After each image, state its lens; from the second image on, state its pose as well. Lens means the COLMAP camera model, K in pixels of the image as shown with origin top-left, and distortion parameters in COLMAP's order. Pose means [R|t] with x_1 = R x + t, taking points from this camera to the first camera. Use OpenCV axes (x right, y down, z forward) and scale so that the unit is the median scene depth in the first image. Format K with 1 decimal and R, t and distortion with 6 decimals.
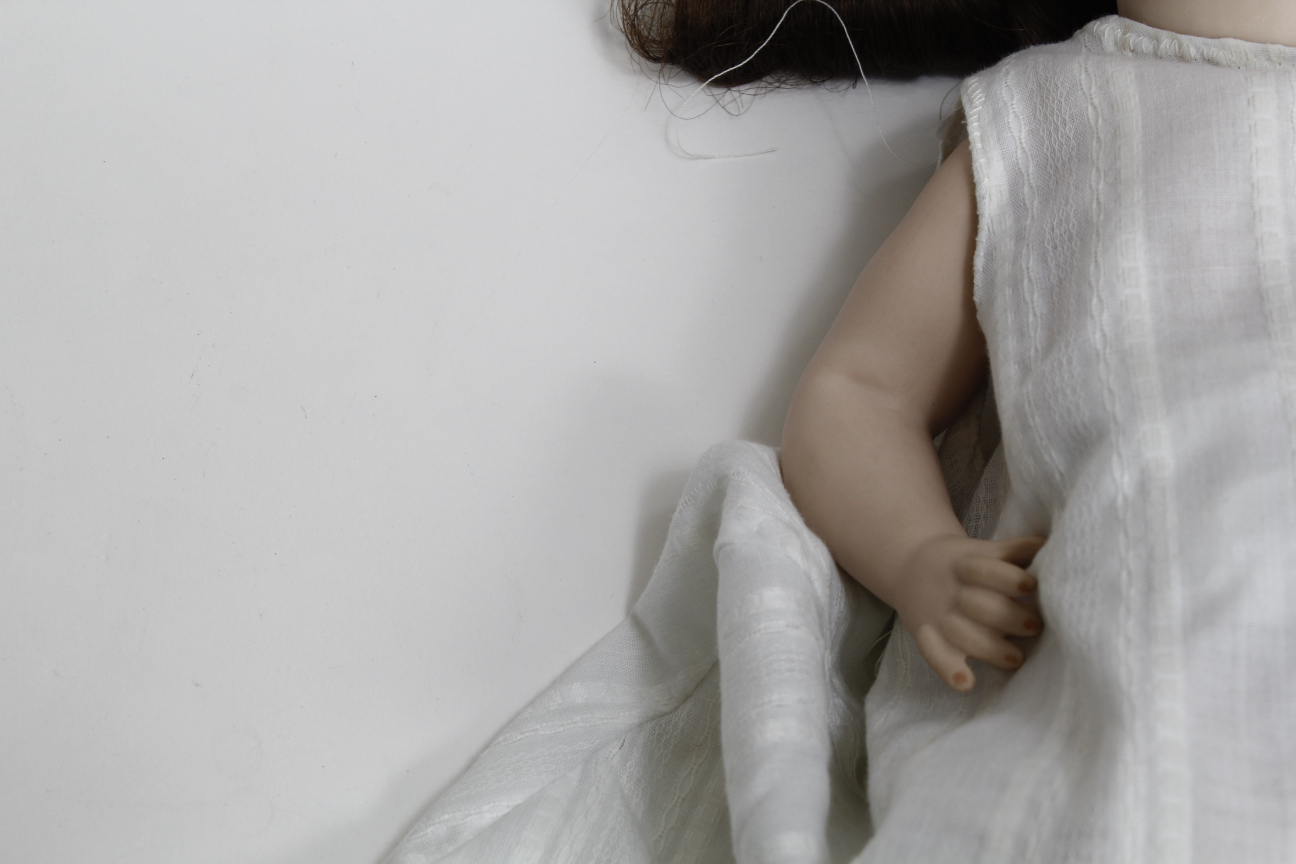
lens RADIAL K [[3058.4, 0, 649.1], [0, 3058.4, 430.0], [0, 0, 1]] dist [-0.012995, 0.000000]
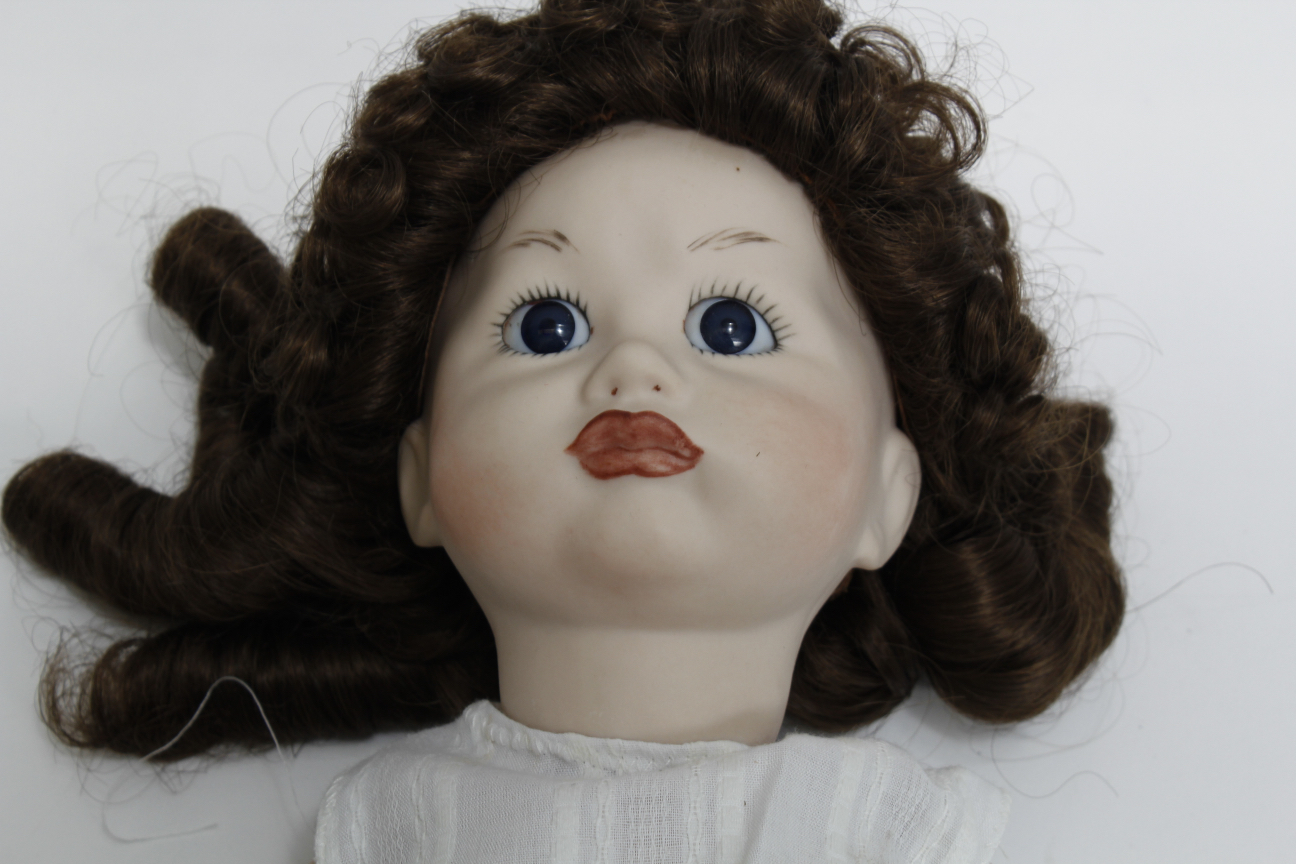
lens RADIAL K [[2924.1, 0, 639.3], [0, 2924.1, 434.6], [0, 0, 1]] dist [0.208038, 0.000000]
pose [[0.993432, -0.057567, -0.098886, 0.310732], [0.047973, 0.994148, -0.096793, -0.131752], [0.103880, 0.091413, 0.990380, 0.061937]]
